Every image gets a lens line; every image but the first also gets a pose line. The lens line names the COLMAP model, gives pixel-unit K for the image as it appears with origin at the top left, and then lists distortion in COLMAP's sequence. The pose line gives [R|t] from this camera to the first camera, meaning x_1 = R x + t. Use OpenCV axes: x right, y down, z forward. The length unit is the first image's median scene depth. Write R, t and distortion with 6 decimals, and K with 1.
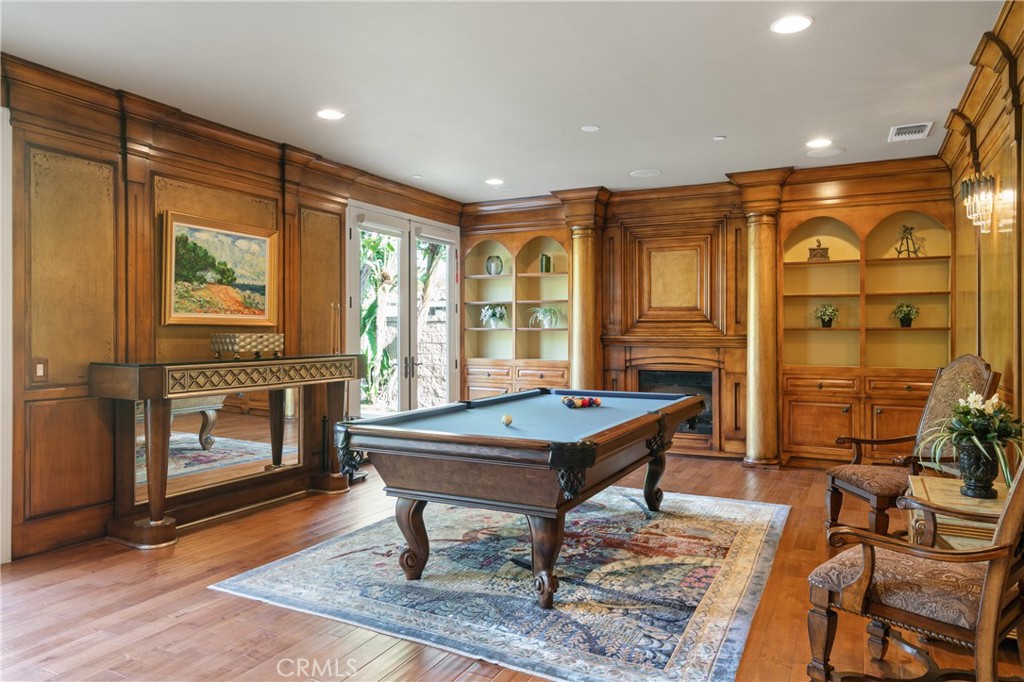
lens RADIAL K [[689.6, 0, 513.4], [0, 689.6, 333.9], [0, 0, 1]] dist [0.005842, 0.000708]
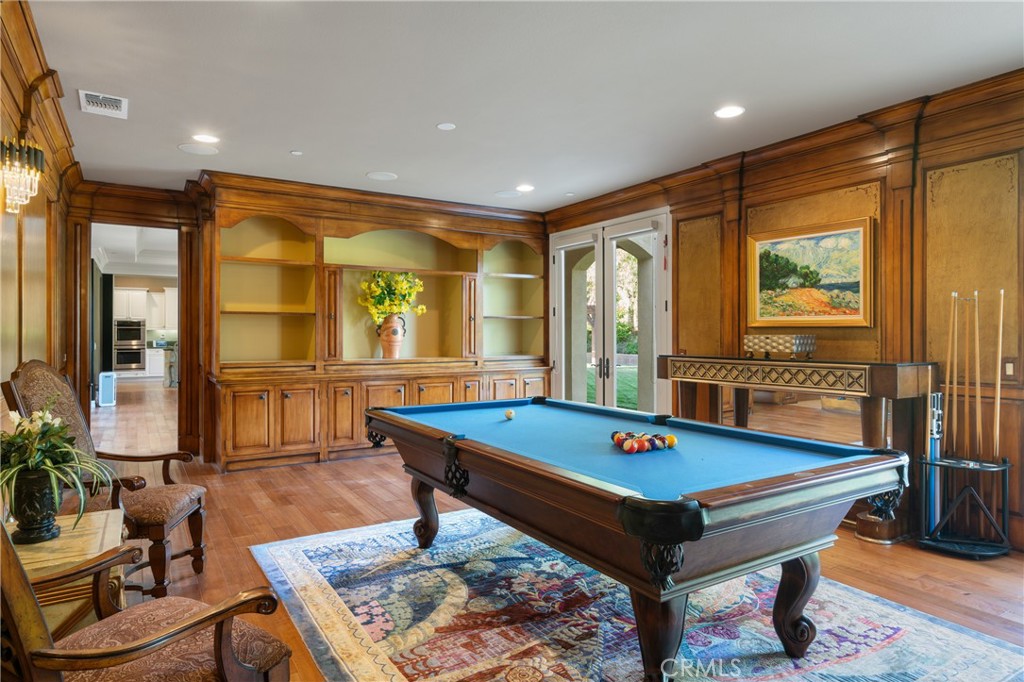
lens RADIAL K [[604.9, 0, 513.8], [0, 604.9, 339.9], [0, 0, 1]] dist [-0.000377, 0.000197]
pose [[-0.518655, 0.013749, -0.854873, 0.613671], [0.003008, 0.999894, 0.014257, -0.007129], [0.854978, 0.004823, -0.518641, 1.146247]]
